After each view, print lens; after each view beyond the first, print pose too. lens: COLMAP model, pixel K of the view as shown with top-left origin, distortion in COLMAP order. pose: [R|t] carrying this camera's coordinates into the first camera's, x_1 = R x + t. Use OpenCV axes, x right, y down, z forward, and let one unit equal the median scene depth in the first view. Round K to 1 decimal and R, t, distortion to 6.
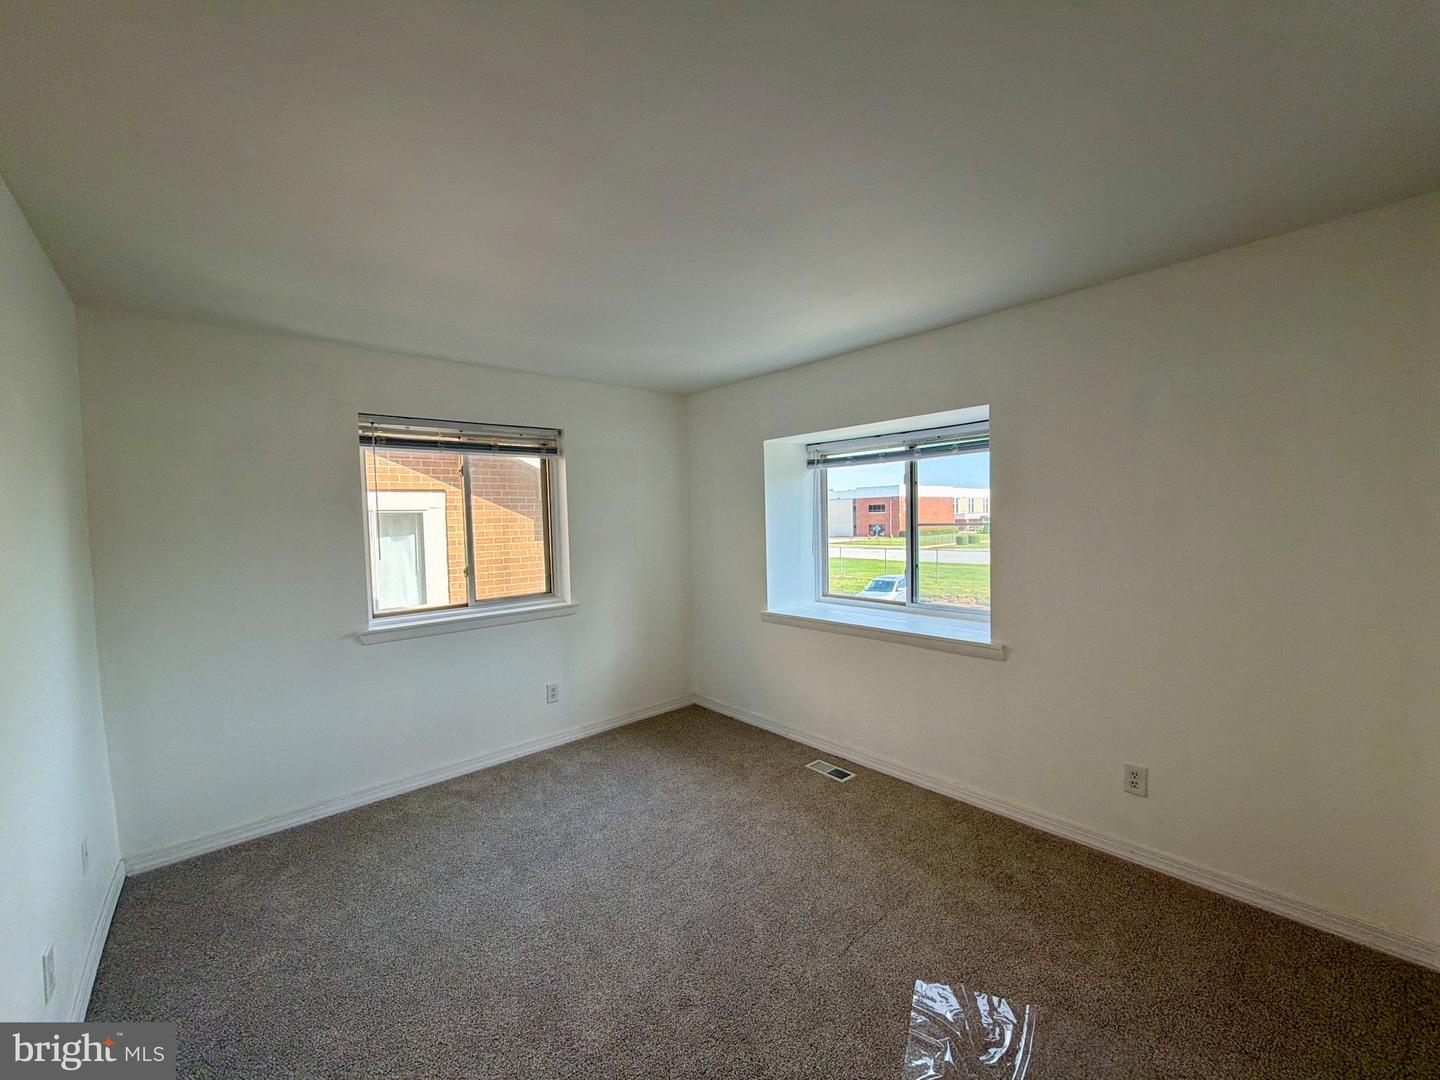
lens RADIAL K [[571.8, 0, 718.5], [0, 571.8, 541.3], [0, 0, 1]] dist [-0.000882, 0.000658]
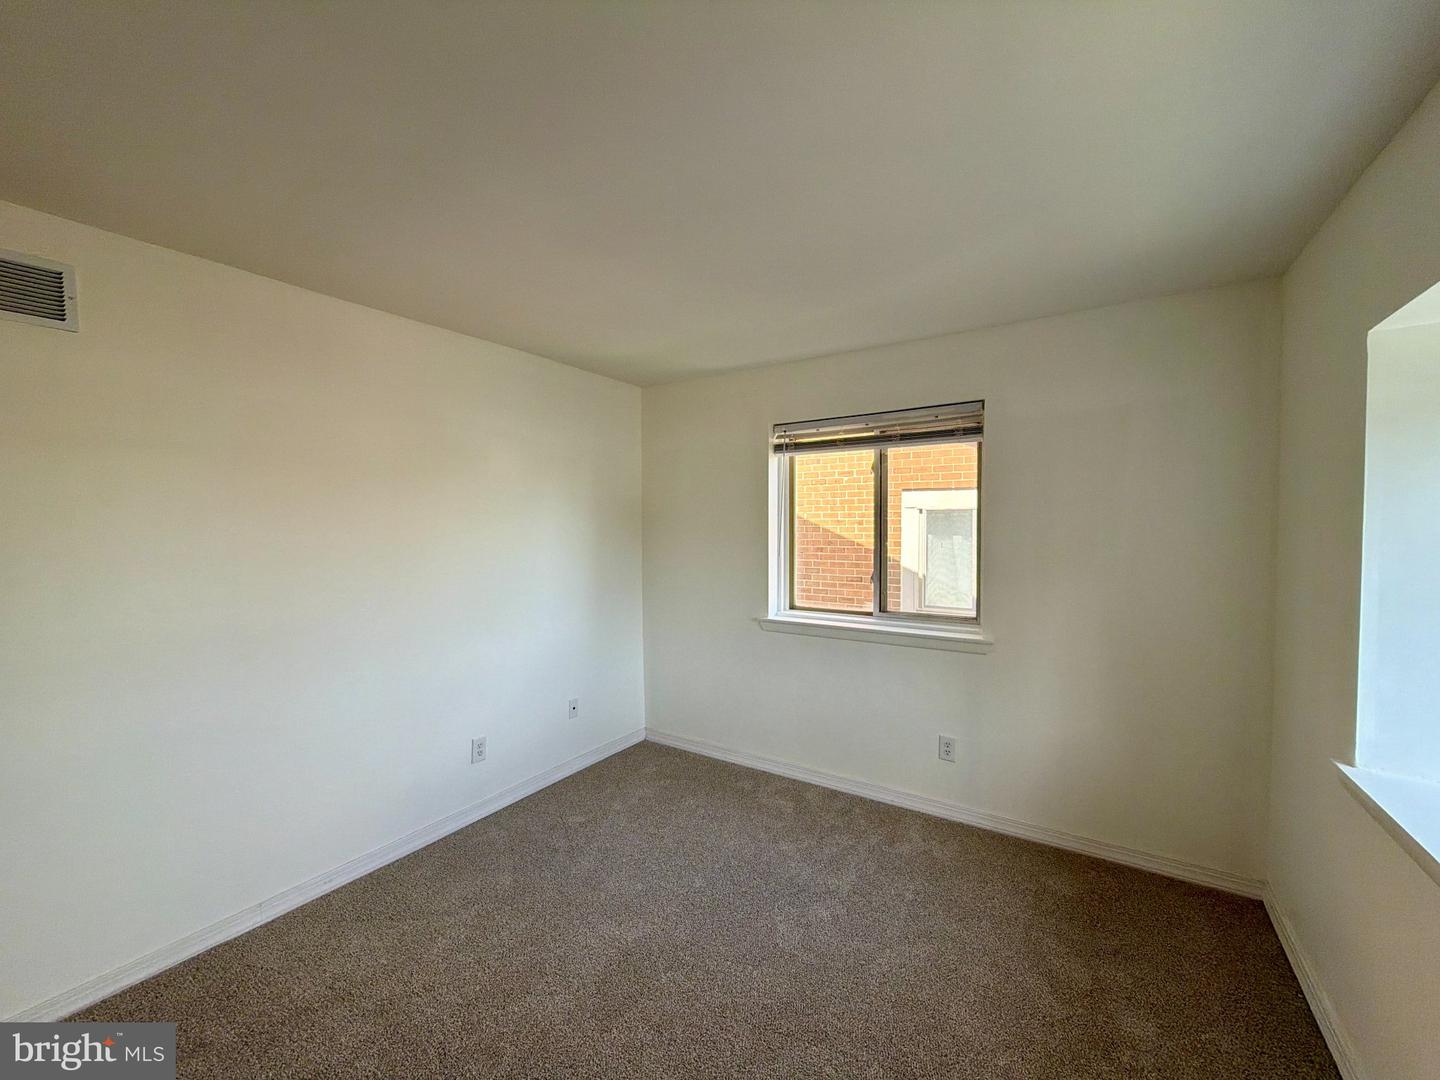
lens RADIAL K [[588.5, 0, 711.4], [0, 588.5, 542.9], [0, 0, 1]] dist [0.019442, 0.000036]
pose [[0.251336, 0.068248, -0.965491, 0.437377], [-0.033458, 0.997527, 0.061803, -0.057171], [0.967321, 0.016770, 0.252998, 0.556526]]
